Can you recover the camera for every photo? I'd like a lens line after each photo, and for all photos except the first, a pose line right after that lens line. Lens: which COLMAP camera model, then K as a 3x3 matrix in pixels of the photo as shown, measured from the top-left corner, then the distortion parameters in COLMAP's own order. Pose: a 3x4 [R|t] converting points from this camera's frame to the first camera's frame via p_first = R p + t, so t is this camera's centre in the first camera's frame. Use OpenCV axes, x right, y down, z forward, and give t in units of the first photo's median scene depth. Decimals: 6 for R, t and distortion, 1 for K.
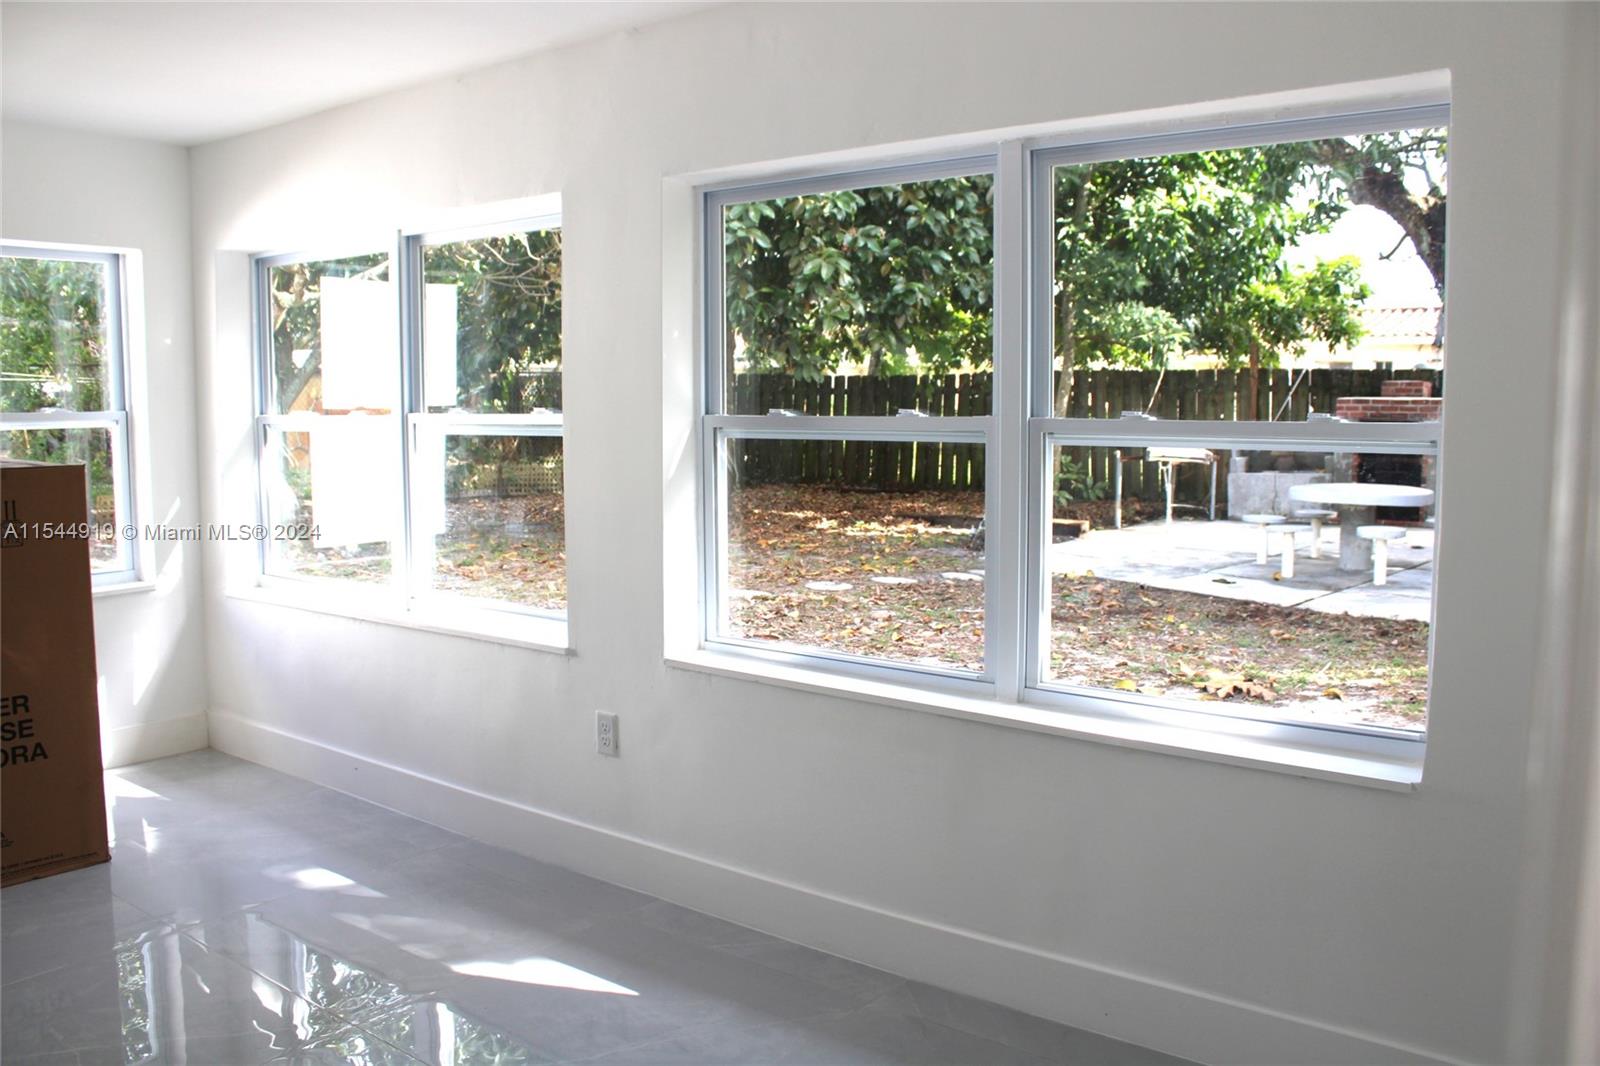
lens RADIAL K [[1314.9, 0, 800.0], [0, 1314.9, 533.0], [0, 0, 1]] dist [-0.177247, 0.150873]
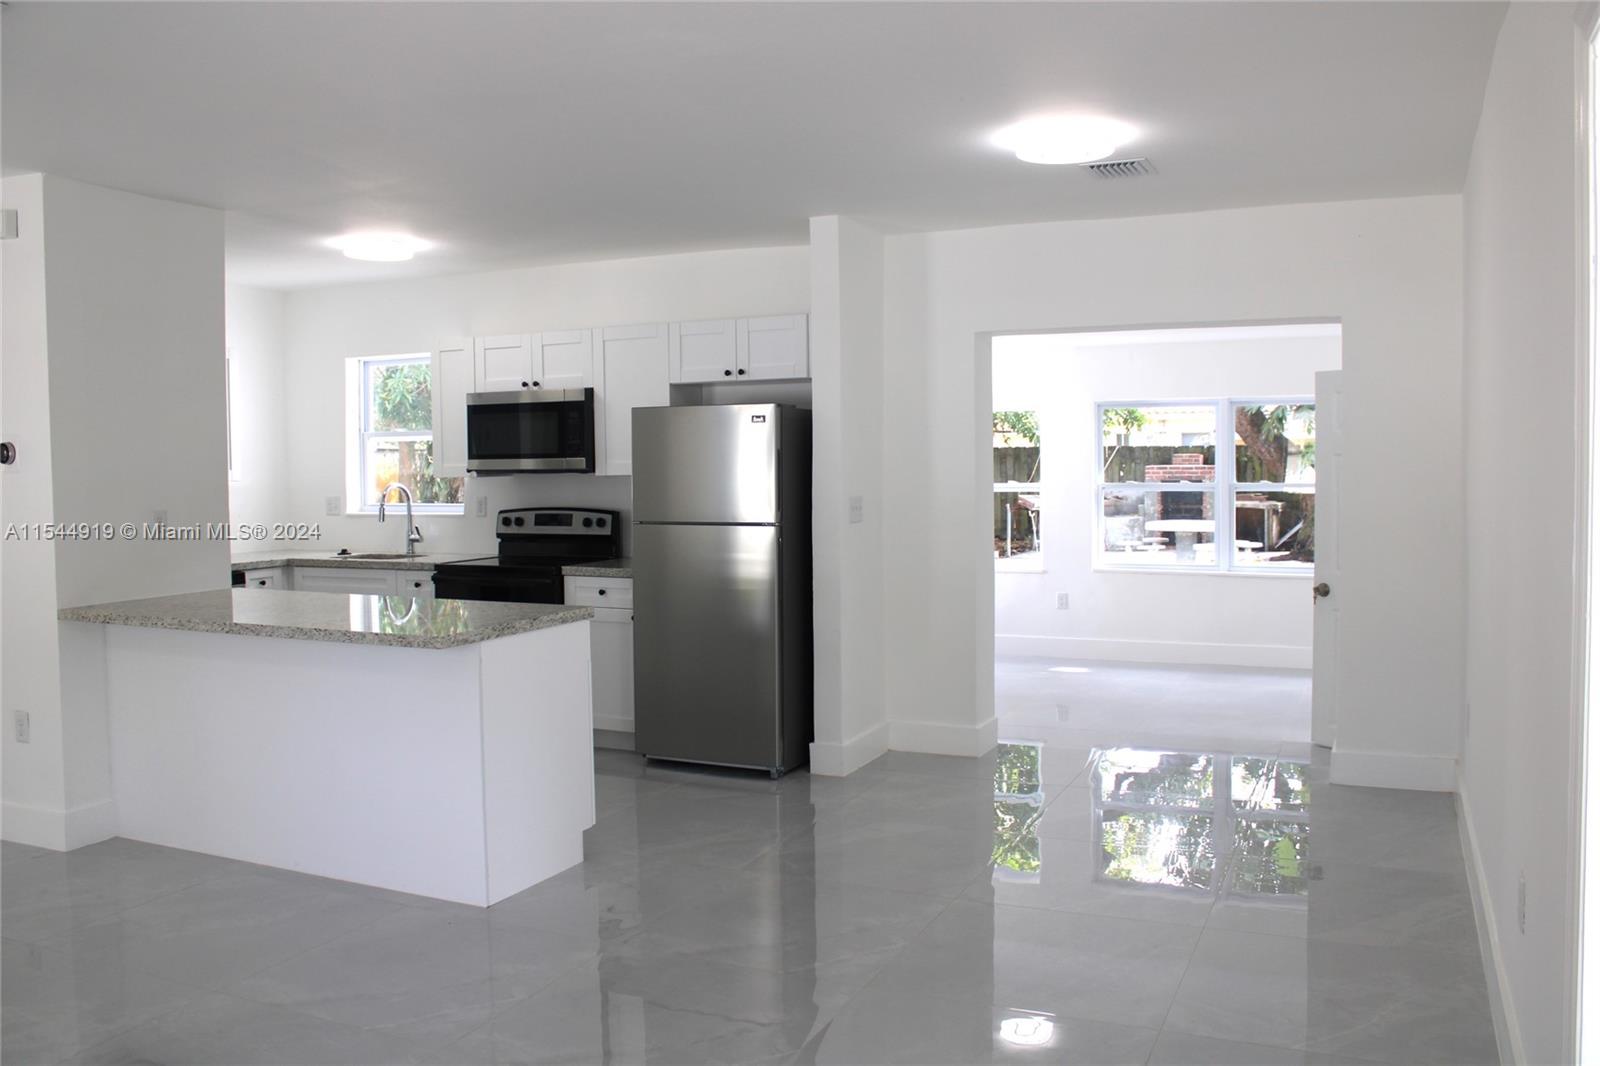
lens RADIAL K [[1314.9, 0, 800.0], [0, 1314.9, 533.0], [0, 0, 1]] dist [-0.177247, 0.150873]
pose [[0.972792, -0.016545, 0.231088, -1.418677], [0.027576, 0.998625, -0.044586, 0.128938], [-0.230033, 0.049746, 0.971911, -1.664117]]
